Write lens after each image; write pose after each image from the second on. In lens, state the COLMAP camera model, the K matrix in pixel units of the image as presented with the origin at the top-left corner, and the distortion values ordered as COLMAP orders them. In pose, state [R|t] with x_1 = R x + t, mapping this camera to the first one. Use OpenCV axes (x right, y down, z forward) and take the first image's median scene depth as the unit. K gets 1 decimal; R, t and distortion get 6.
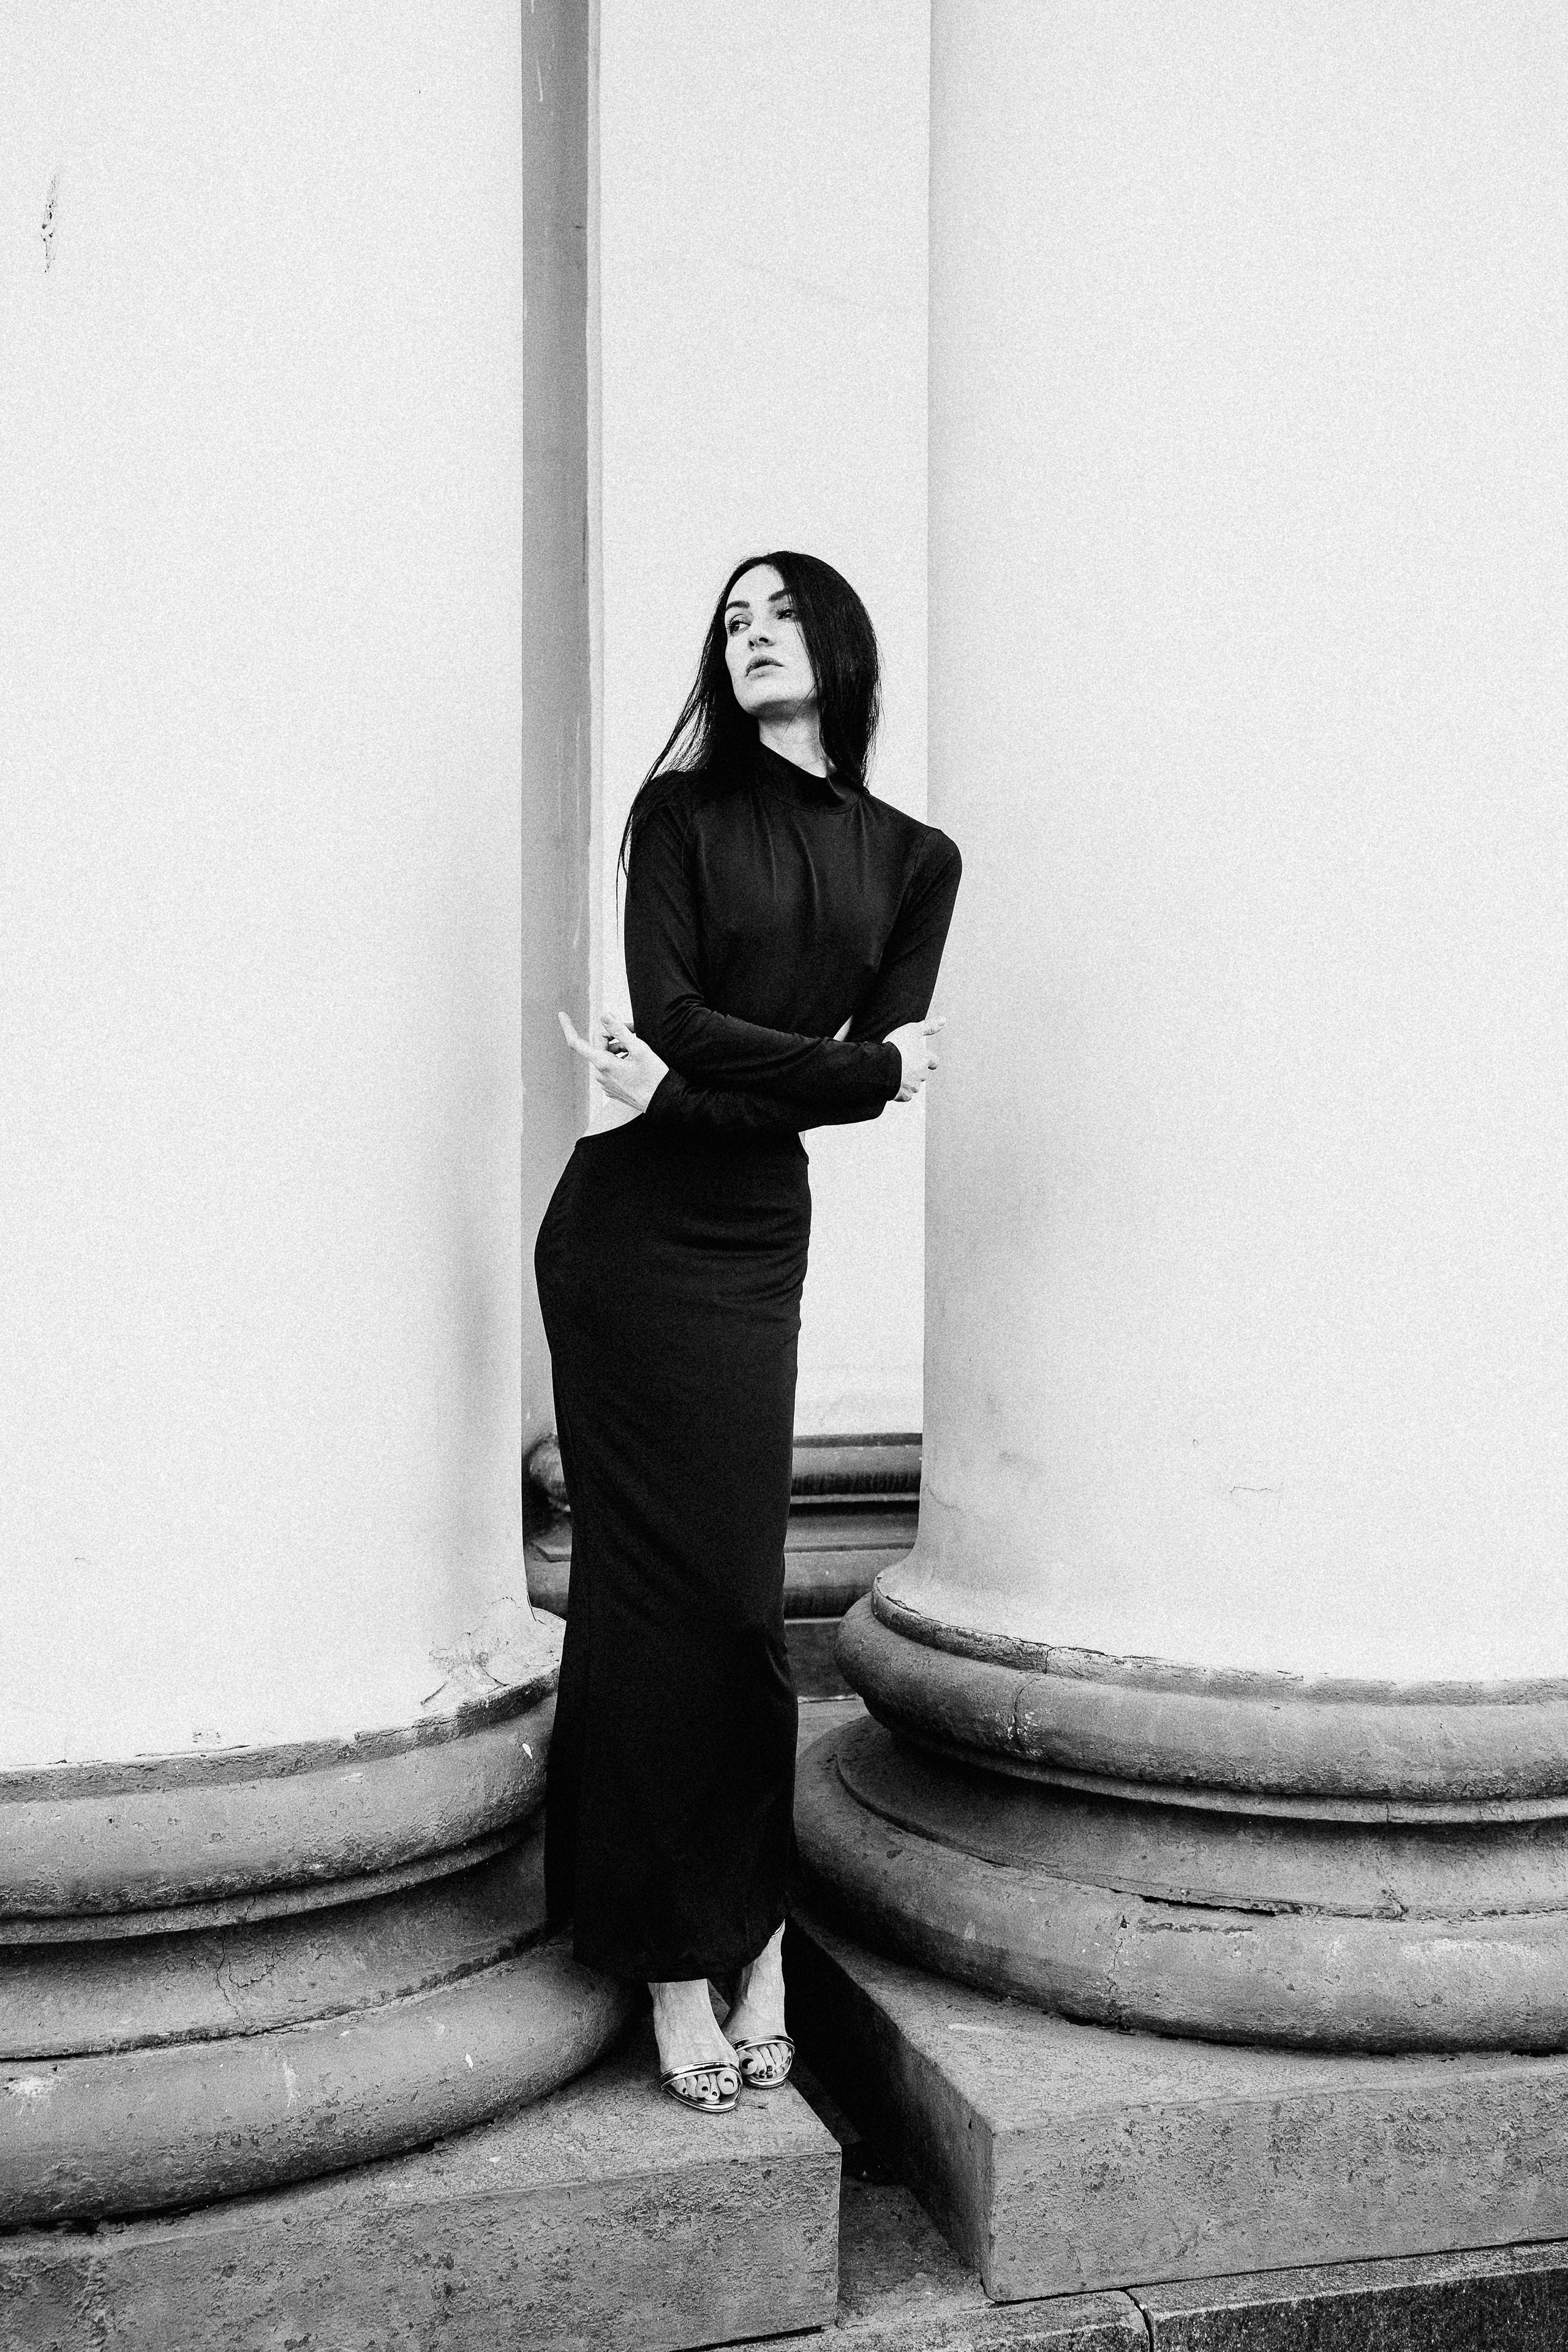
lens RADIAL K [[2204.3, 0, 784.7], [0, 2204.3, 1175.0], [0, 0, 1]] dist [0.066744, 0.000000]
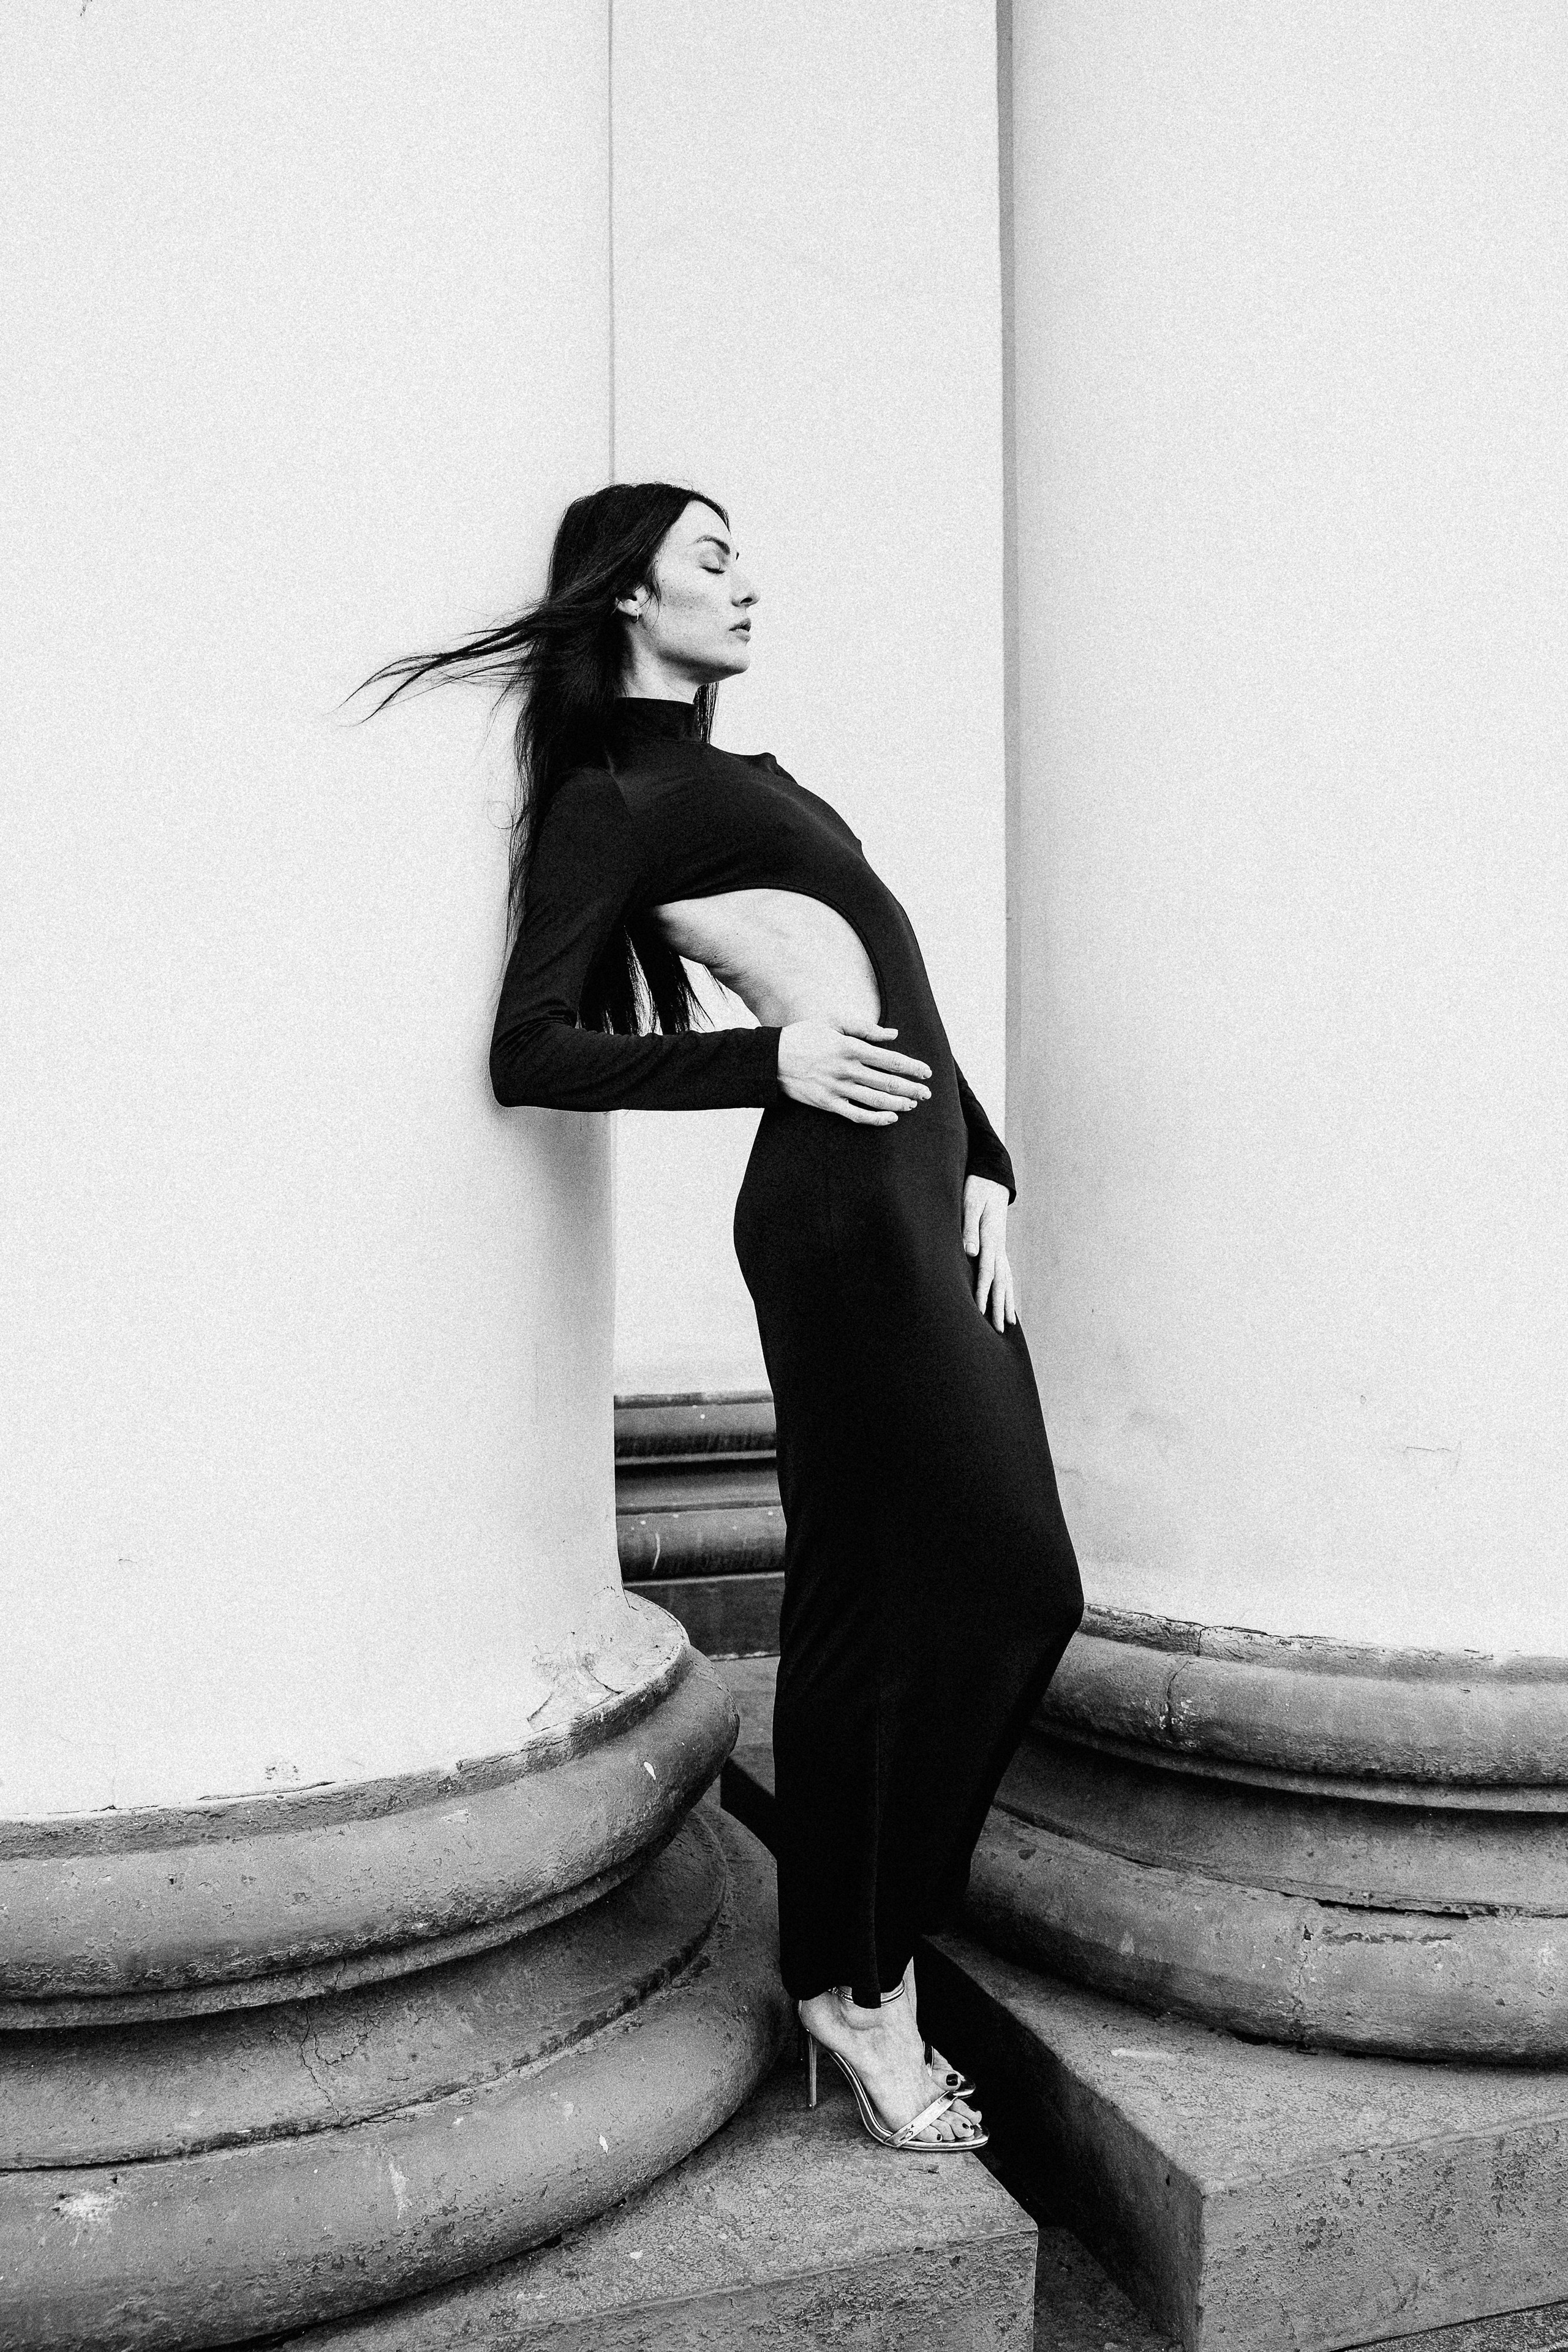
lens RADIAL K [[1901.1, 0, 784.9], [0, 1901.1, 1182.1], [0, 0, 1]] dist [-0.017708, 0.002519]
pose [[0.998773, -0.007746, 0.048919, -0.100349], [0.007017, 0.999862, 0.015055, 0.021863], [-0.049029, -0.014693, 0.998689, 0.273397]]
